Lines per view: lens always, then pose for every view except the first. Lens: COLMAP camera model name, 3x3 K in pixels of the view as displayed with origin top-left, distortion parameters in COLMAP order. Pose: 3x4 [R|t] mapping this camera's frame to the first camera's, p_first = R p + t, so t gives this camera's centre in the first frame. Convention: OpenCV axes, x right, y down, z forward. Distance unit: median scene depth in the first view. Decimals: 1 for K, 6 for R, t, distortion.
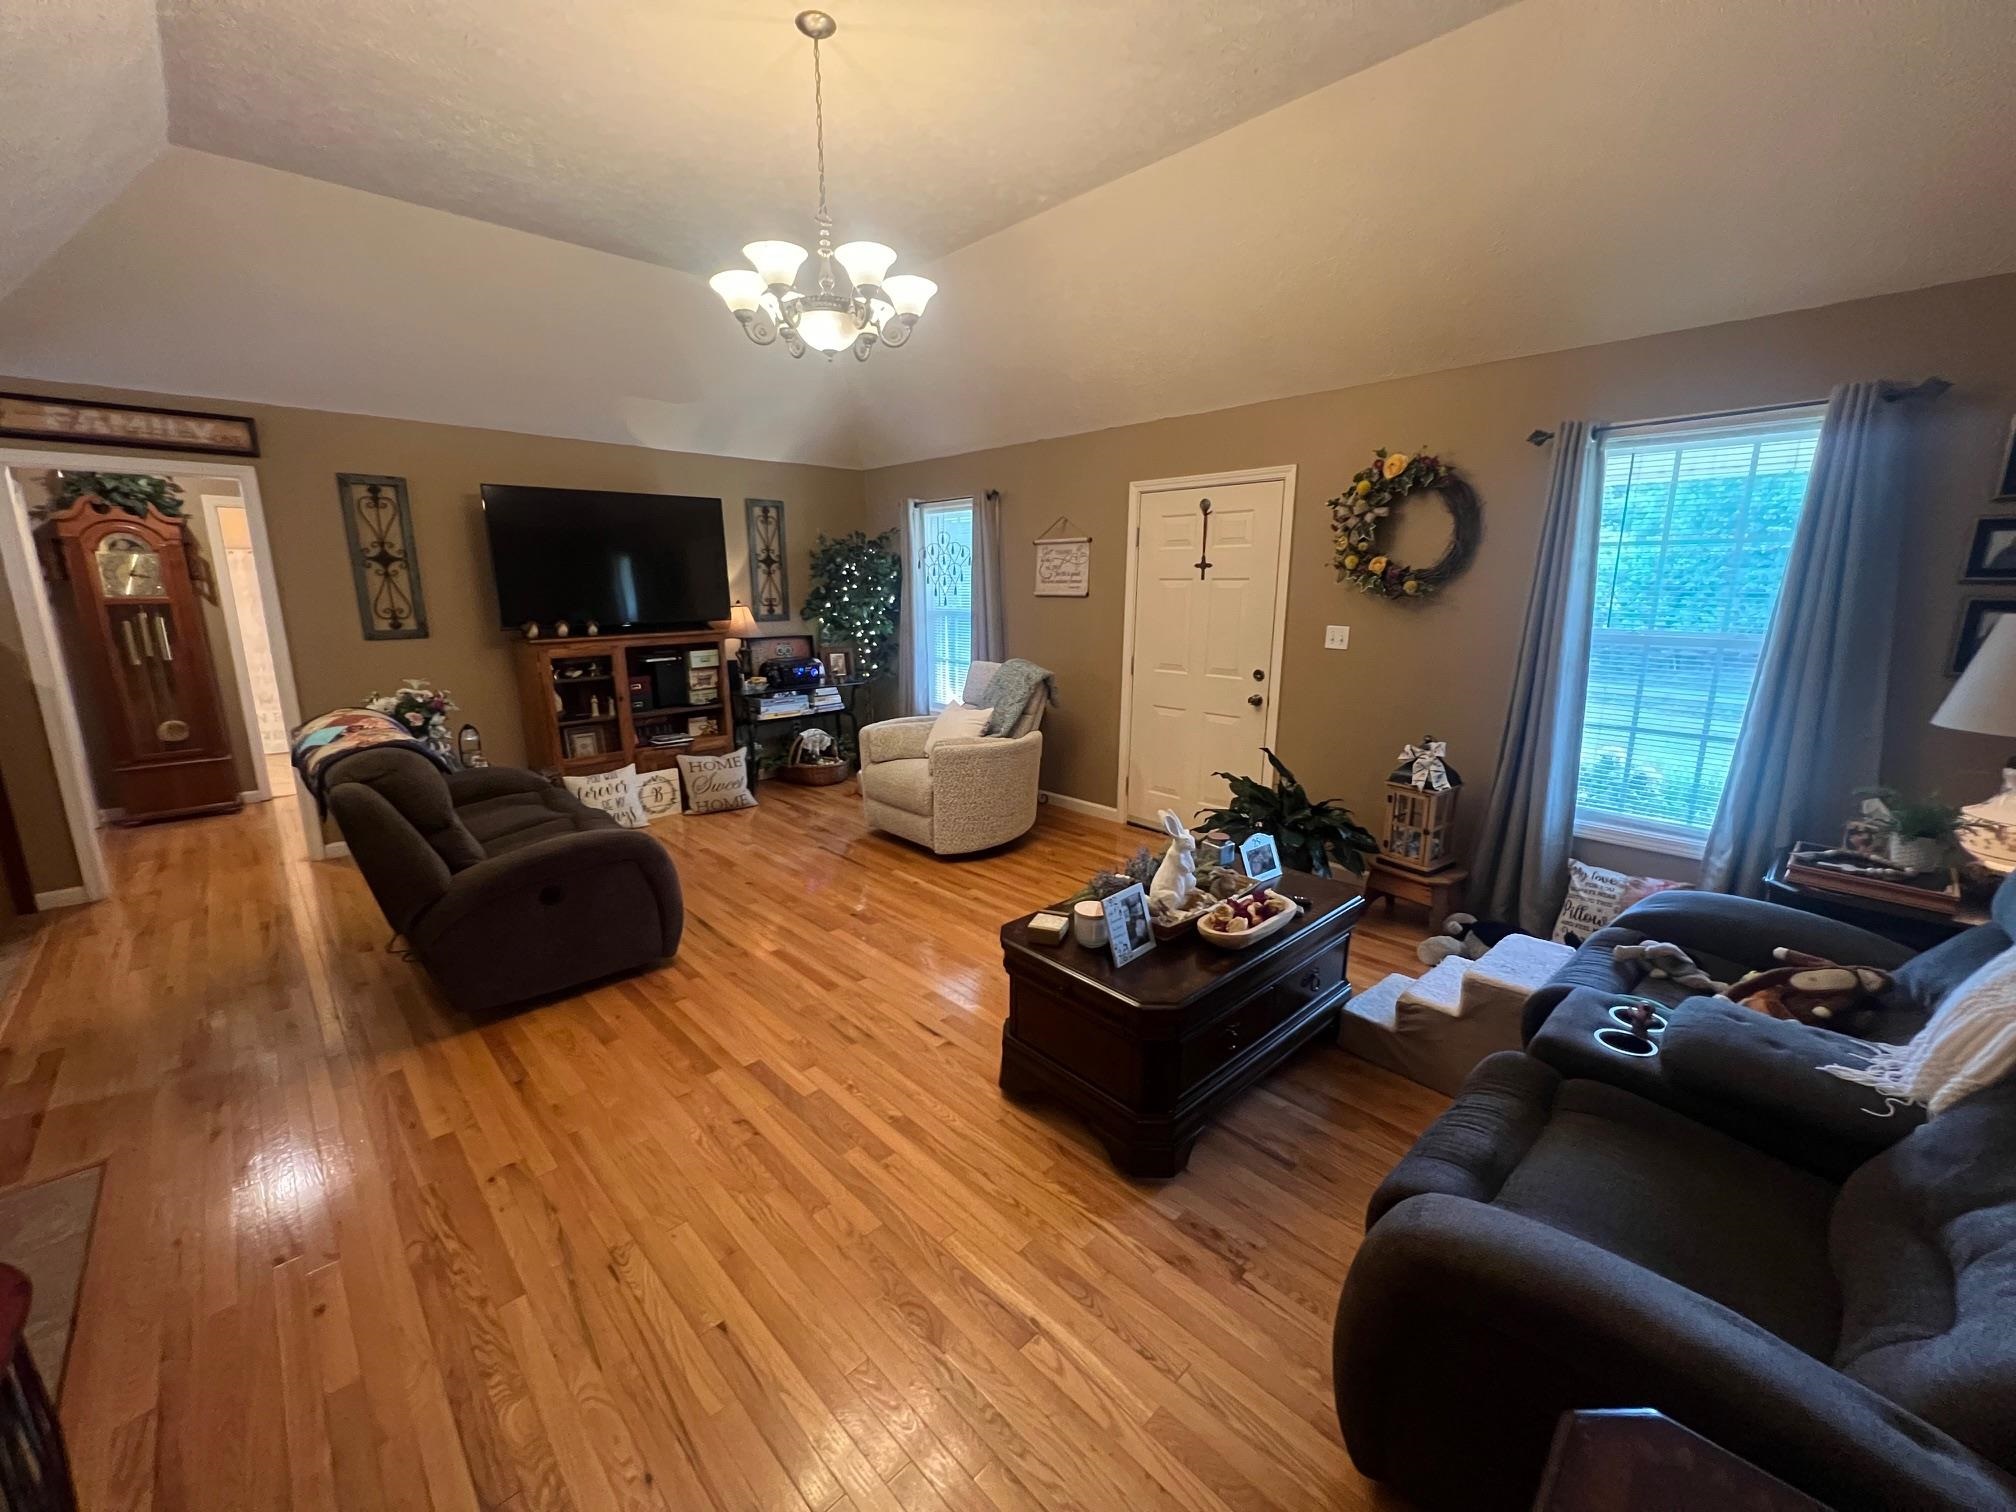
lens RADIAL K [[815.5, 0, 994.6], [0, 815.5, 760.4], [0, 0, 1]] dist [-0.002100, 0.000645]
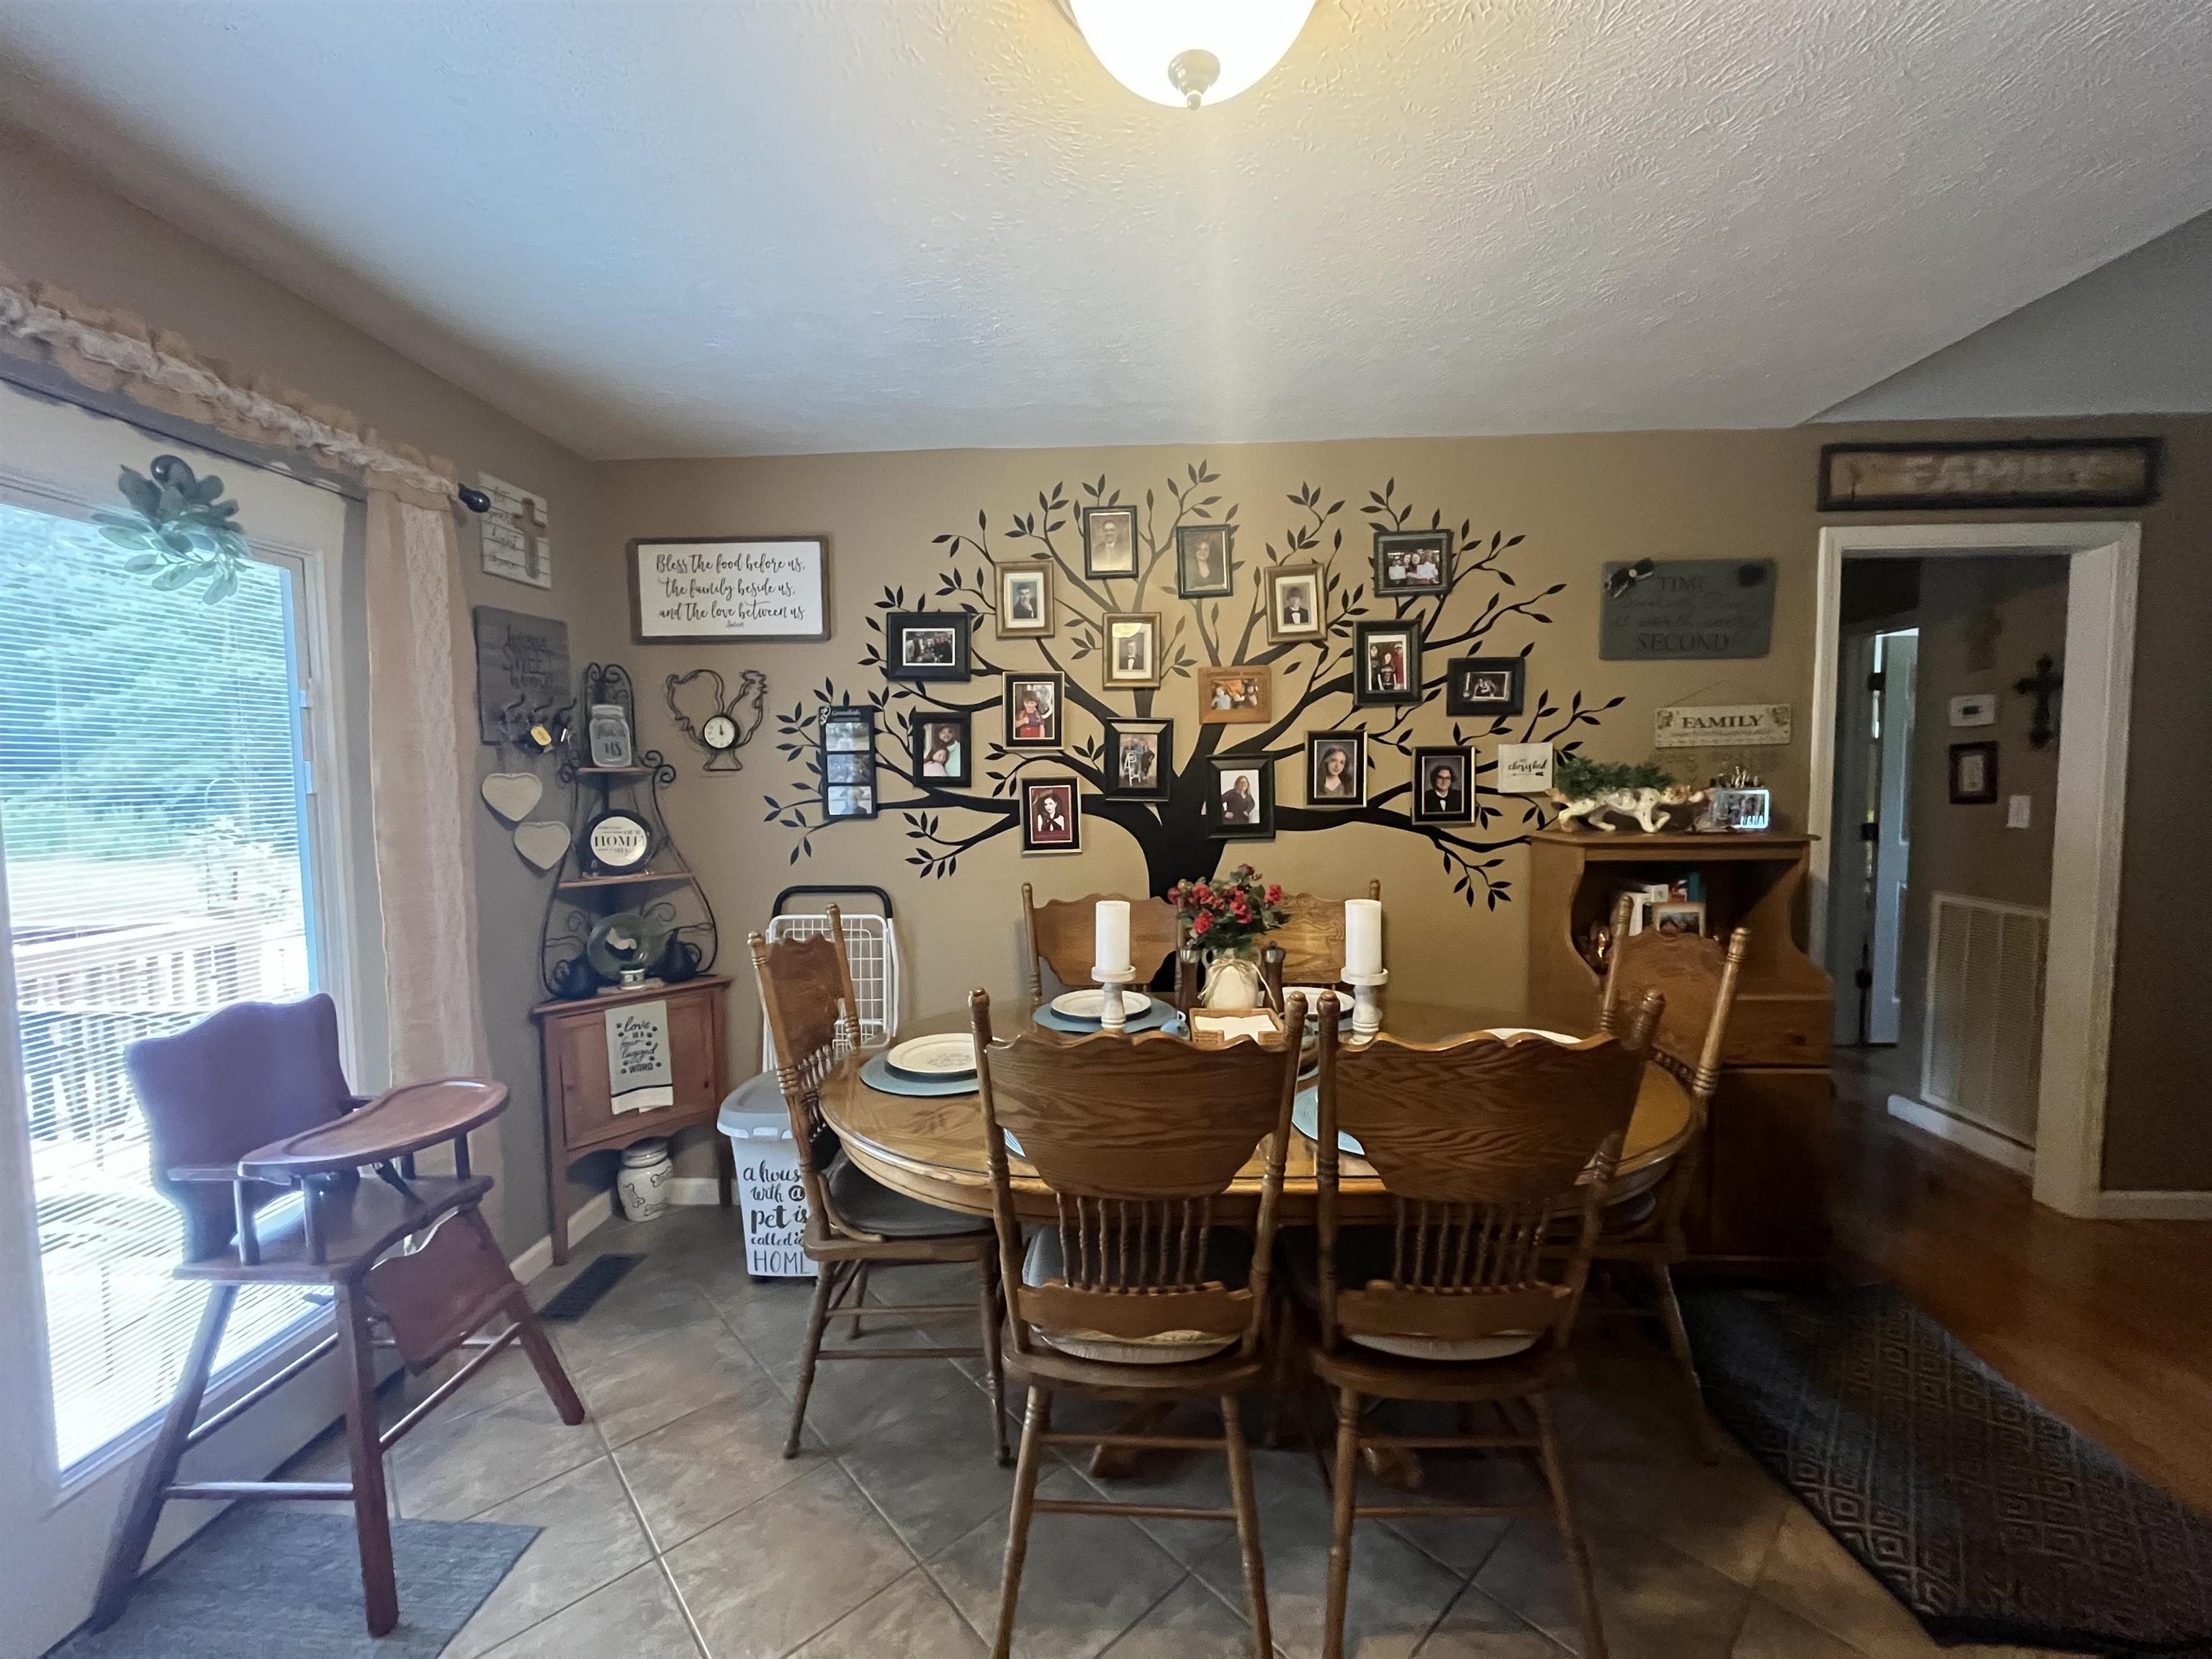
lens RADIAL K [[888.9, 0, 1107.8], [0, 888.9, 827.9], [0, 0, 1]] dist [-0.002363, -0.000908]
pose [[0.698862, 0.037100, -0.714293, -0.779751], [-0.142188, 0.985928, -0.087907, 0.010507], [0.700981, 0.162999, 0.694303, 0.070149]]
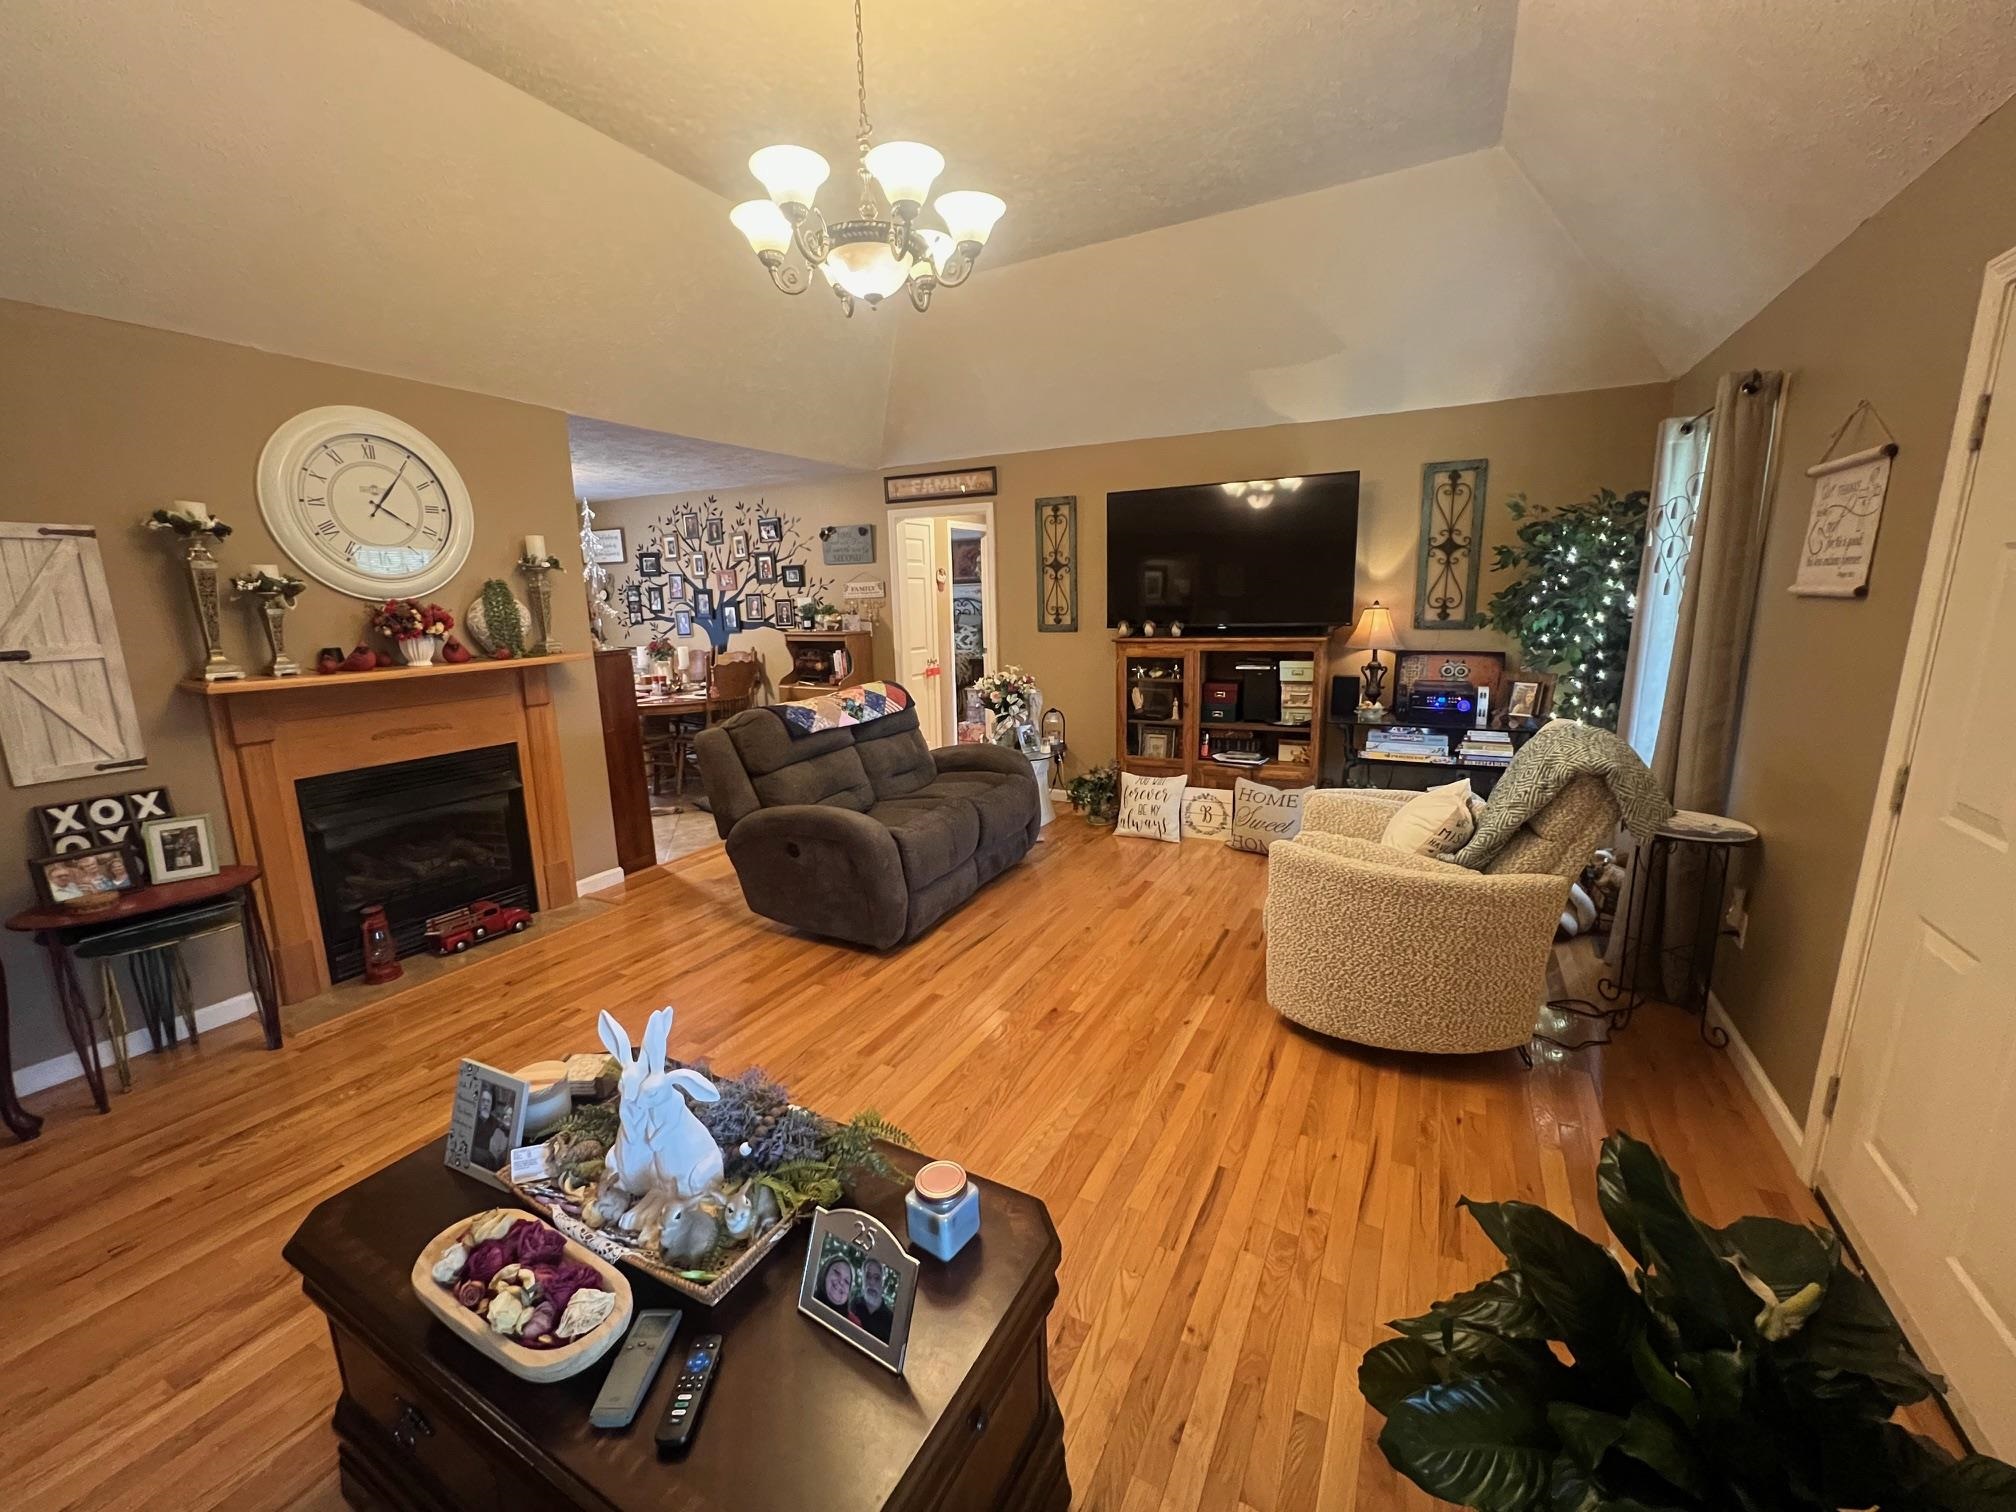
lens RADIAL K [[815.5, 0, 999.3], [0, 815.5, 753.1], [0, 0, 1]] dist [-0.002100, 0.000645]
pose [[0.311982, 0.180507, -0.932783, 0.362556], [-0.181776, 0.974990, 0.127877, -0.102161], [0.932537, 0.129663, 0.336991, 0.487282]]
